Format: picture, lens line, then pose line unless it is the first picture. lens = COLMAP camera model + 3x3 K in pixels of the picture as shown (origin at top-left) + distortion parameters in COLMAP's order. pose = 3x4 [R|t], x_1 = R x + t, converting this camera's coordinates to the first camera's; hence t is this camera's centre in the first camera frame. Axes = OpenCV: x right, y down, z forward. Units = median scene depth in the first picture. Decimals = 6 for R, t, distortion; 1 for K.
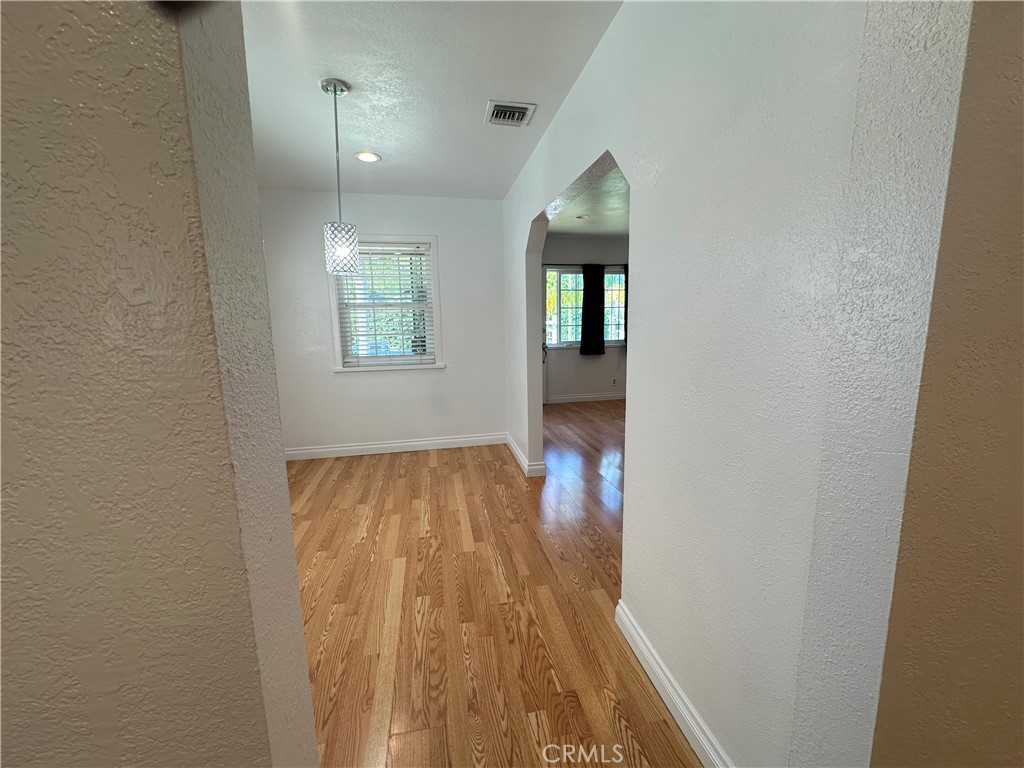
lens RADIAL K [[409.9, 0, 510.1], [0, 409.9, 380.1], [0, 0, 1]] dist [0.002691, 0.000245]
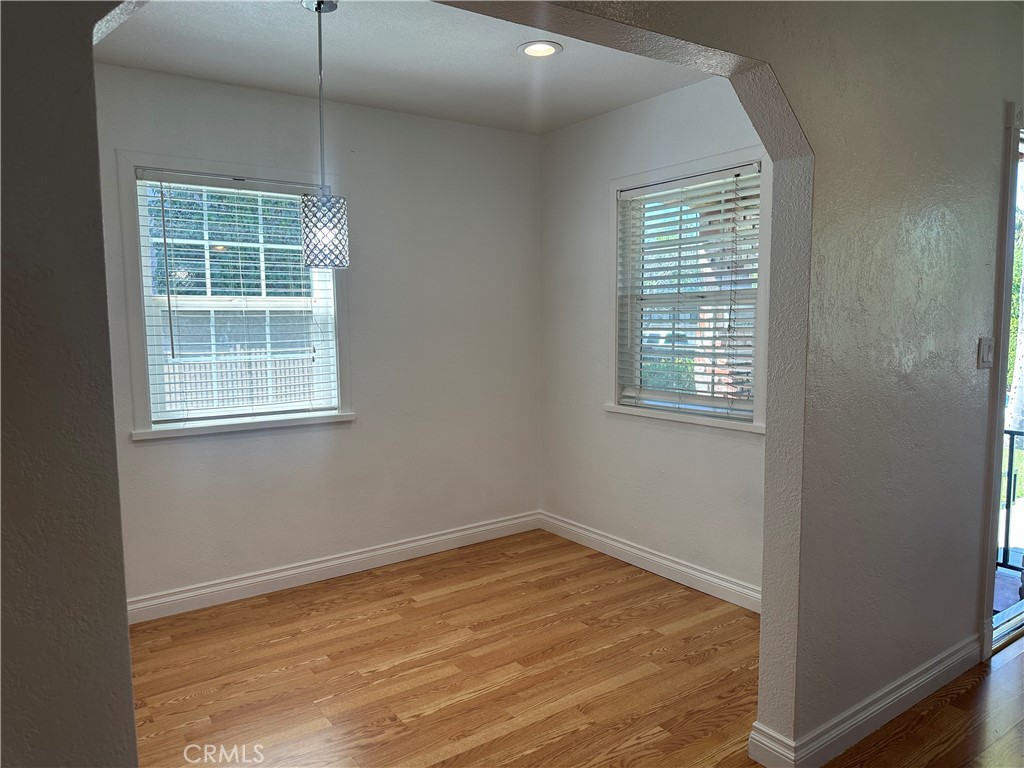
lens RADIAL K [[717.0, 0, 512.8], [0, 717.0, 387.4], [0, 0, 1]] dist [0.024676, -0.001190]
pose [[0.418795, 0.111126, -0.901256, 0.498769], [-0.133986, 0.989183, 0.059707, -0.107414], [0.898142, 0.095750, 0.429154, 0.473018]]
